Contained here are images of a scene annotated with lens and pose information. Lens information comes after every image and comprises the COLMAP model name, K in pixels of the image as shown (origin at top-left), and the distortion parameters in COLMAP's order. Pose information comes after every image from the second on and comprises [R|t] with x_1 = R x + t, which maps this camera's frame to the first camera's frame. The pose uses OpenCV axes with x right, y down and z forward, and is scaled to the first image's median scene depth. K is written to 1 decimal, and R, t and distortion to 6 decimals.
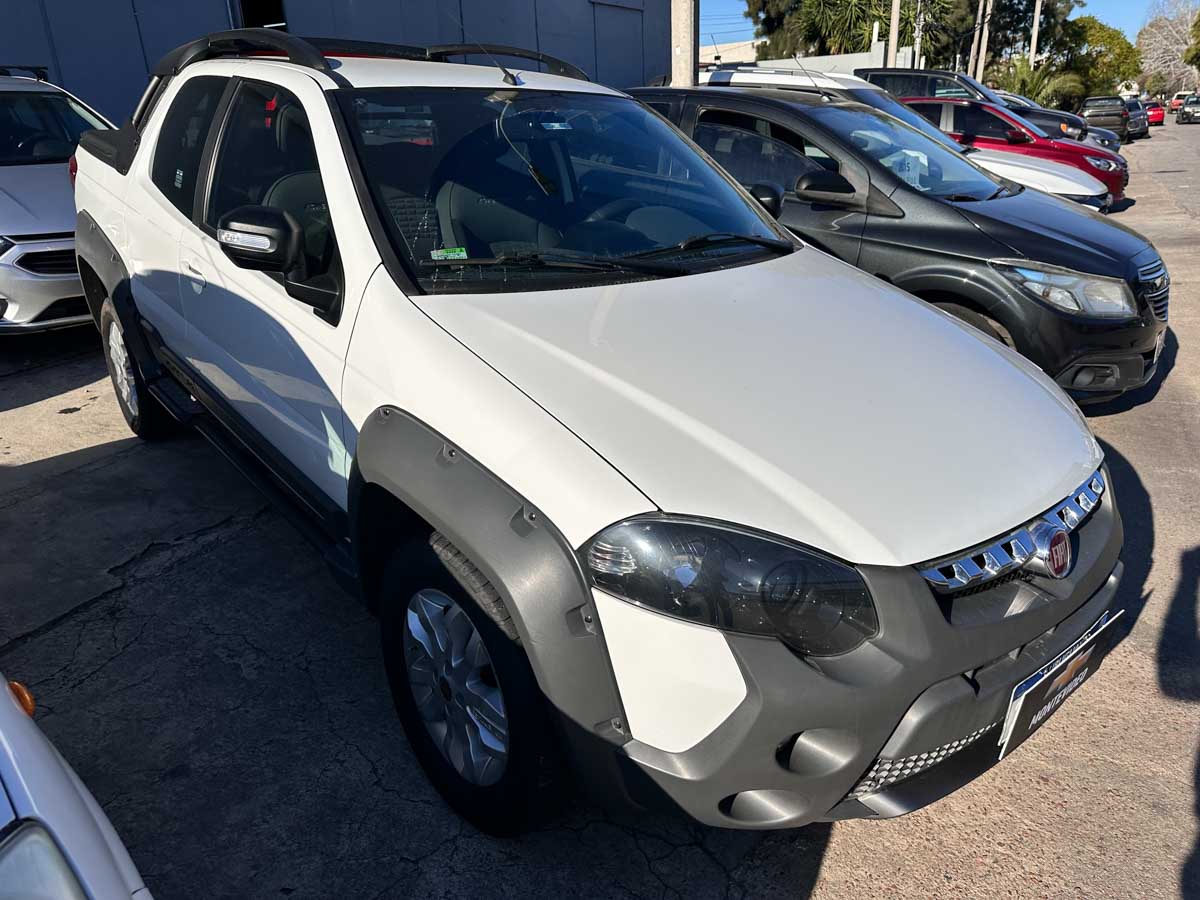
lens RADIAL K [[864.1, 0, 601.8], [0, 864.1, 450.0], [0, 0, 1]] dist [0.002063, -0.009354]
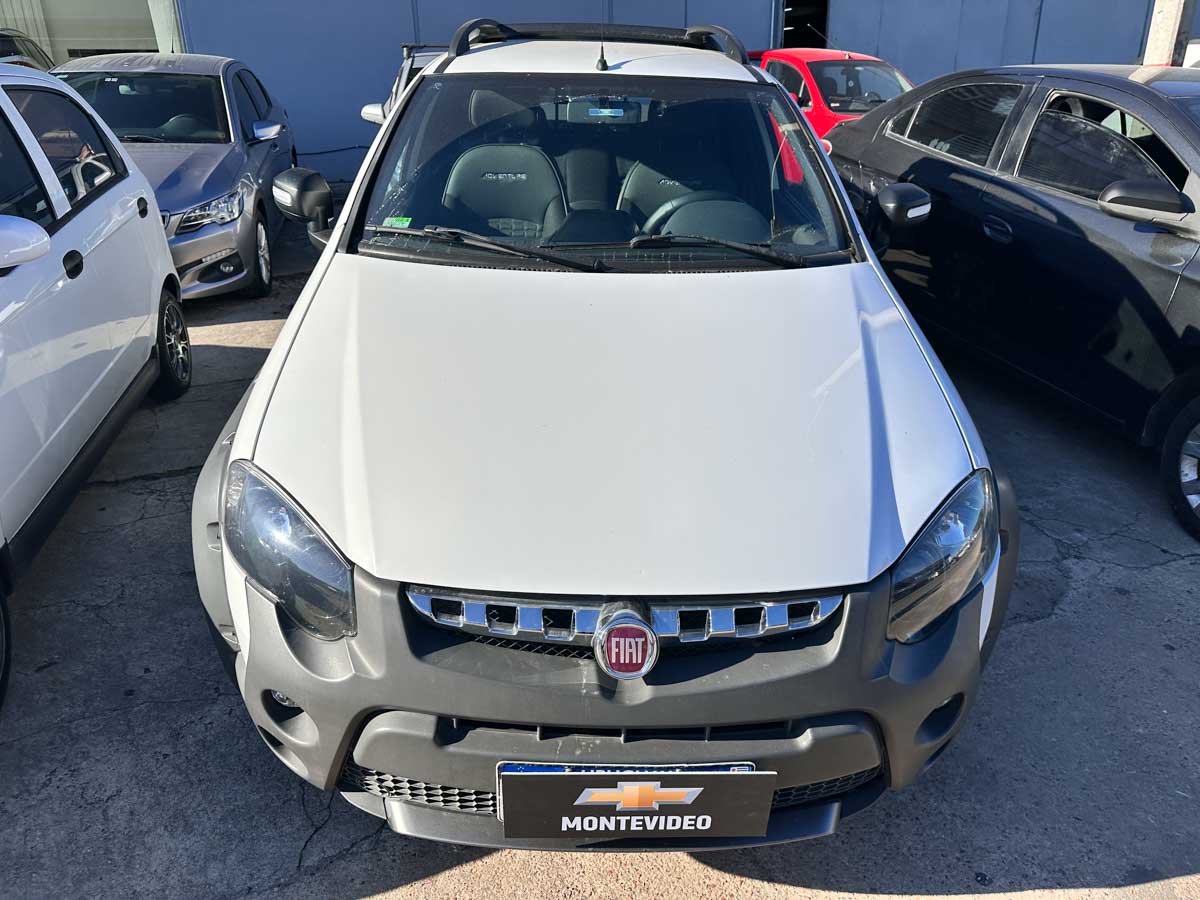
lens RADIAL K [[864.1, 0, 601.6], [0, 864.1, 449.9], [0, 0, 1]] dist [0.002063, -0.009354]
pose [[0.774591, 0.257903, -0.577490, 0.664298], [-0.241110, 0.964542, 0.107356, -0.108147], [0.584700, 0.056081, 0.809309, 0.218930]]
